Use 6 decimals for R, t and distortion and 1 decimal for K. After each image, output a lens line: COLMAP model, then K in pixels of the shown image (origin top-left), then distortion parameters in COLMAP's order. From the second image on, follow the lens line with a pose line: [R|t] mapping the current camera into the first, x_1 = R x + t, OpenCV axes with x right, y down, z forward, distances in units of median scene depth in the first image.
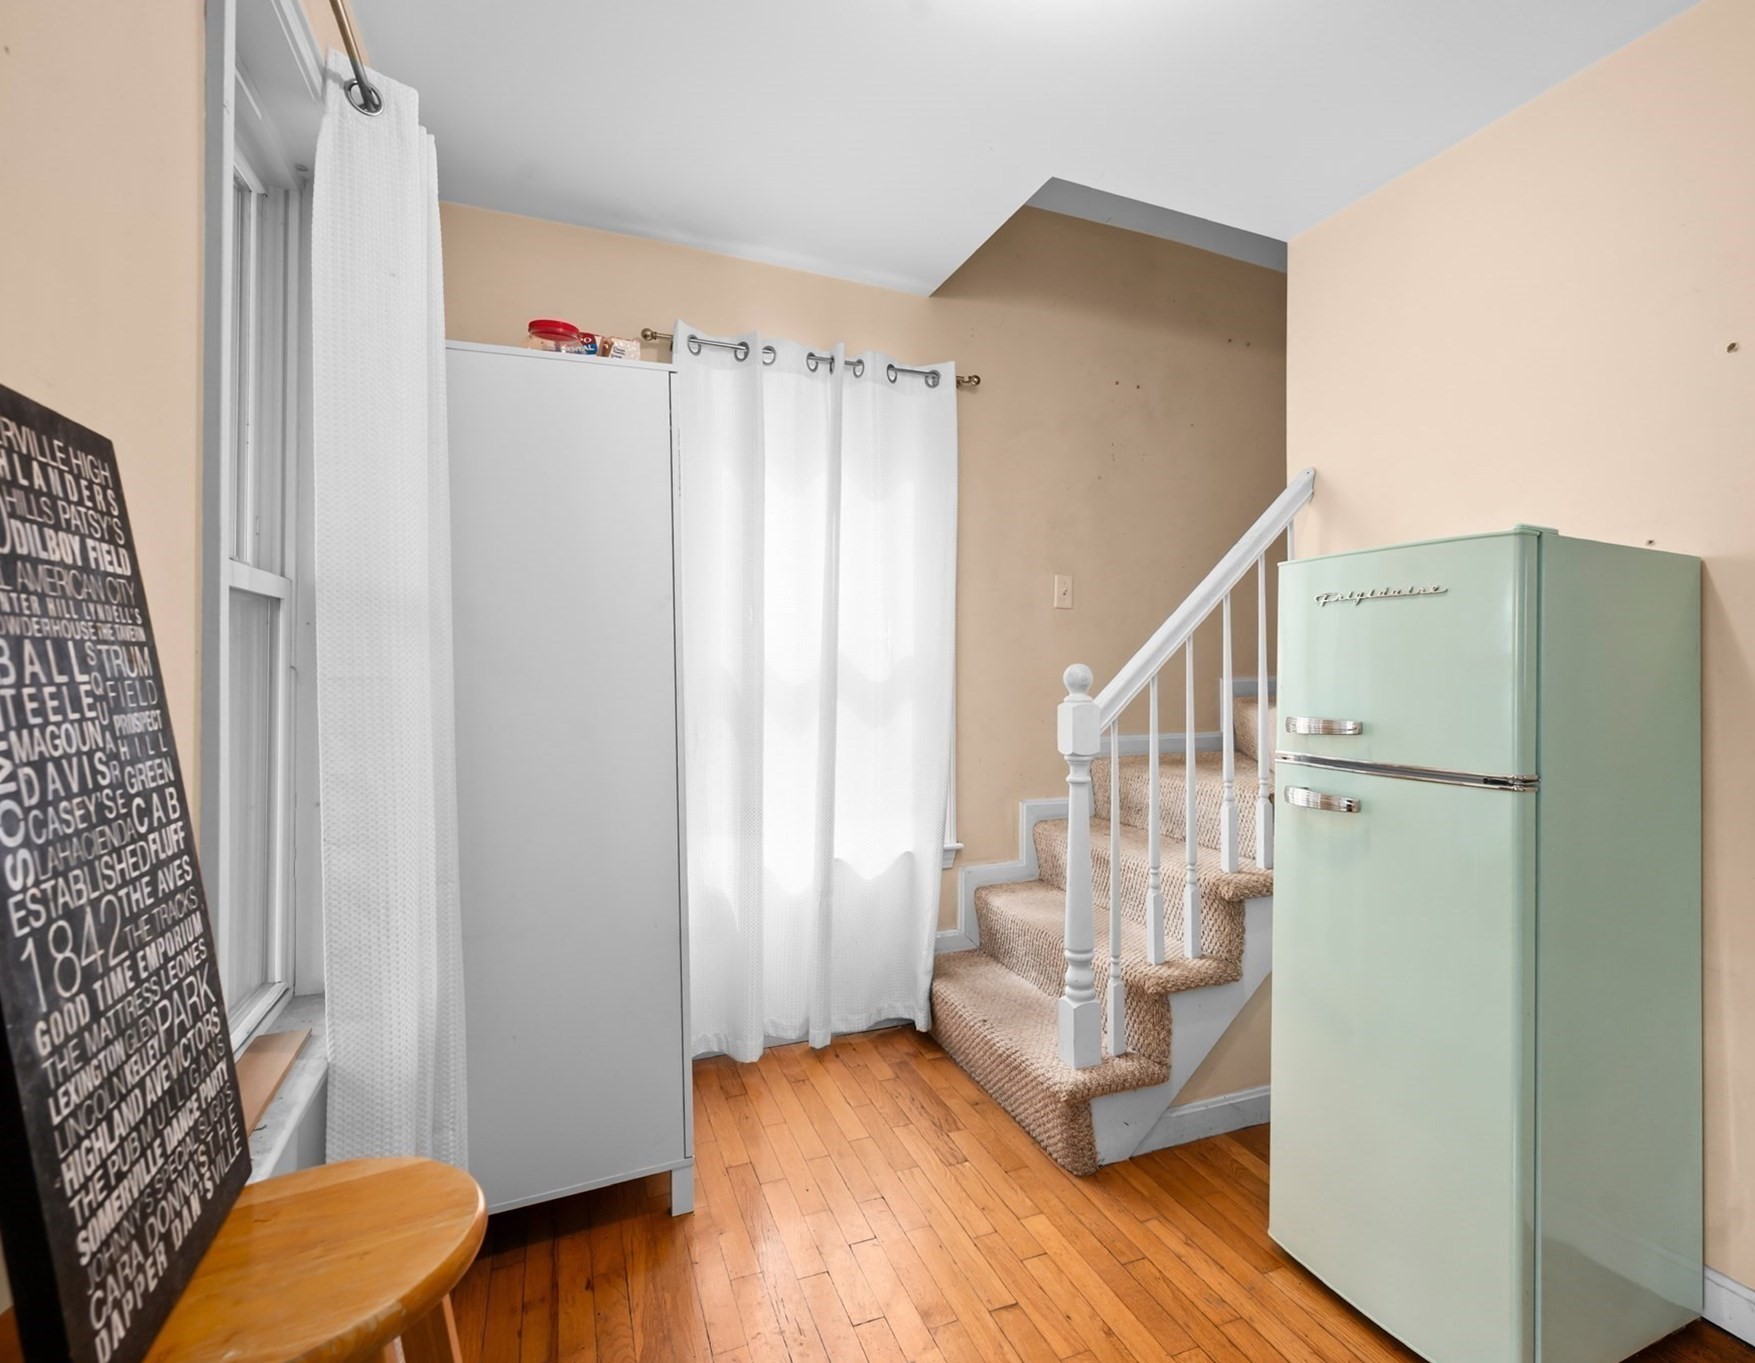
lens RADIAL K [[1030.0, 0, 877.7], [0, 1030.0, 666.6], [0, 0, 1]] dist [0.000315, 0.000683]
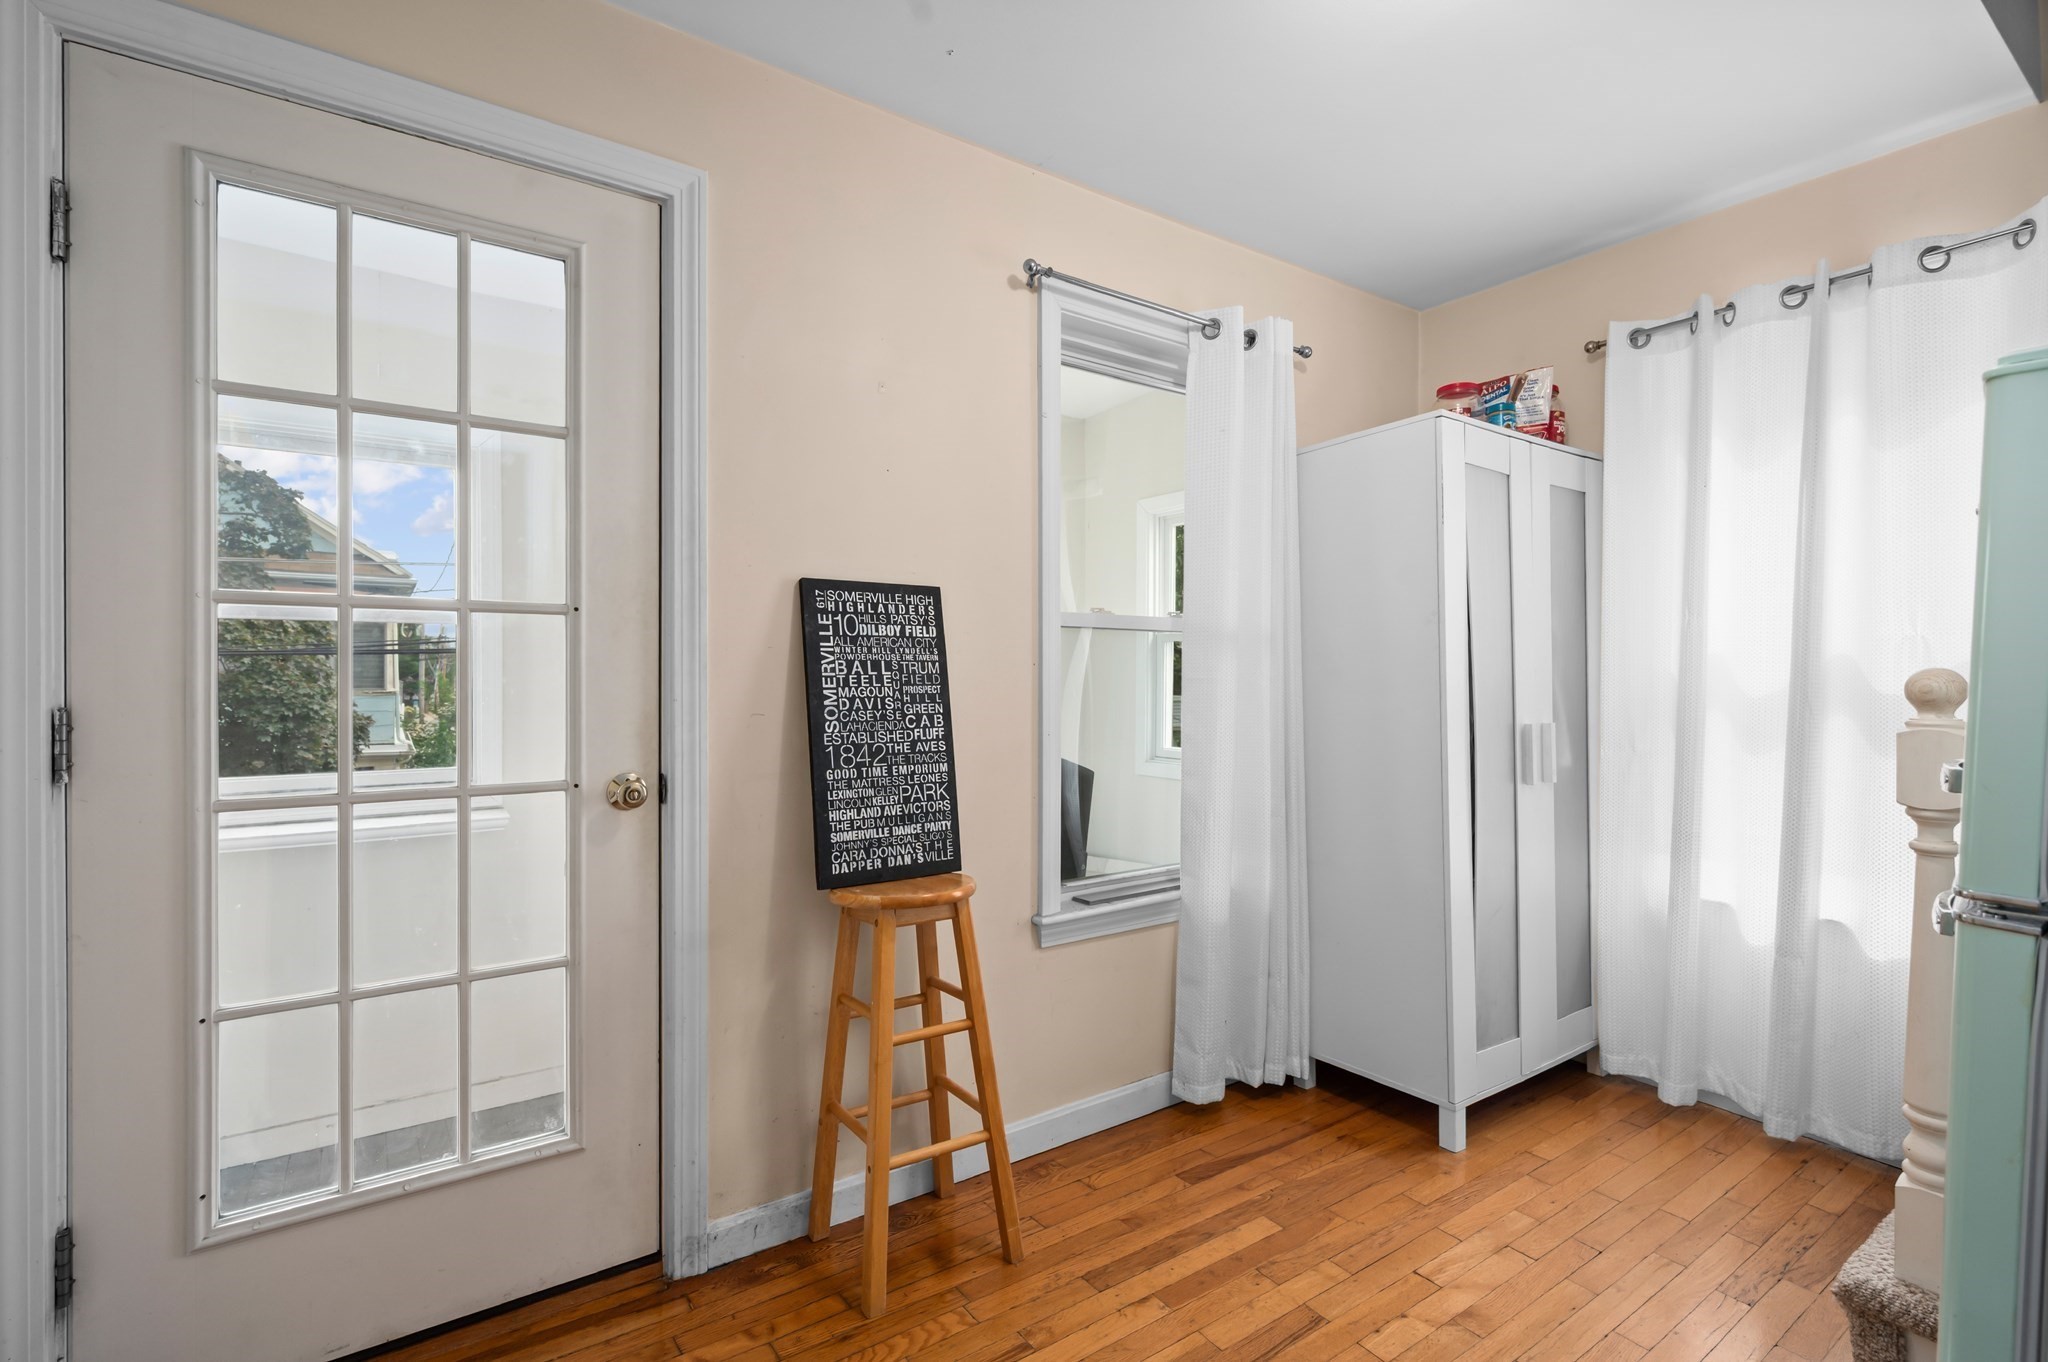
lens RADIAL K [[937.9, 0, 1024.7], [0, 937.9, 682.4], [0, 0, 1]] dist [0.031359, 0.000564]
pose [[0.152092, 0.011723, -0.988297, 0.705762], [-0.003609, 0.999930, 0.011306, 0.002189], [0.988360, 0.001847, 0.152123, 0.338658]]
